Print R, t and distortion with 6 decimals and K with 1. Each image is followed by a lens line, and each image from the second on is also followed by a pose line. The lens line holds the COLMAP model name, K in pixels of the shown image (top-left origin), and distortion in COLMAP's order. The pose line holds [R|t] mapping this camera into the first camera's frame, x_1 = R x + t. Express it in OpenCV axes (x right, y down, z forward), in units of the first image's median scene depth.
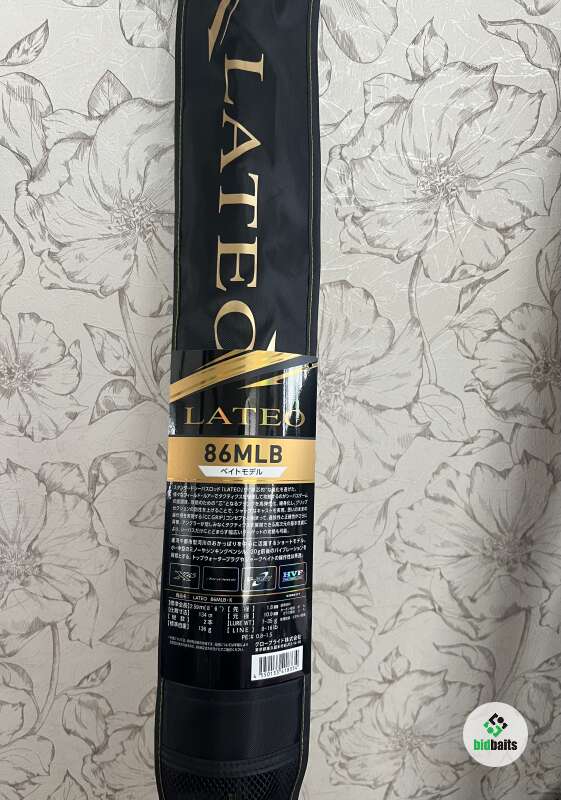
lens RADIAL K [[629.9, 0, 297.9], [0, 629.9, 399.8], [0, 0, 1]] dist [0.120259, -0.221918]
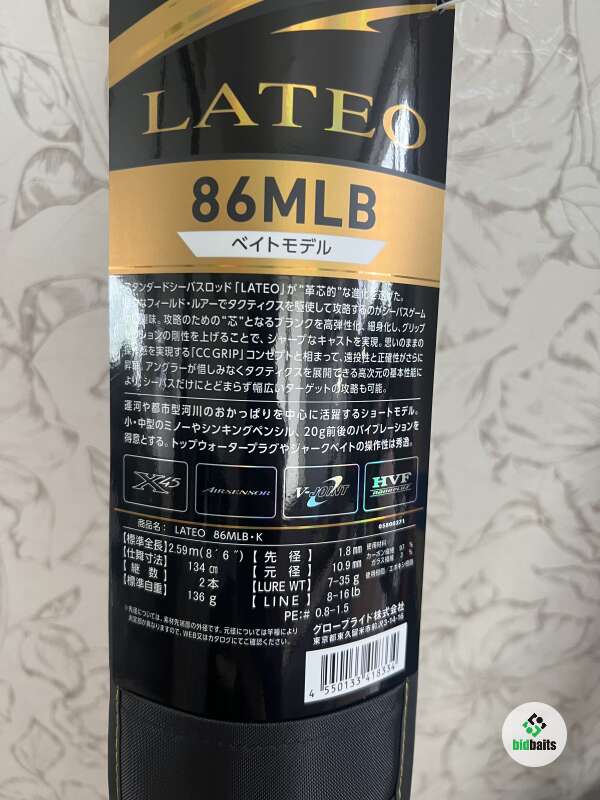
lens RADIAL K [[603.4, 0, 300.0], [0, 603.4, 400.0], [0, 0, 1]] dist [0.095582, -0.135973]
pose [[0.999957, 0.008157, -0.004421, -0.073416], [-0.007331, 0.986706, 0.162351, 0.146611], [0.005687, -0.162312, 0.986723, 0.578985]]
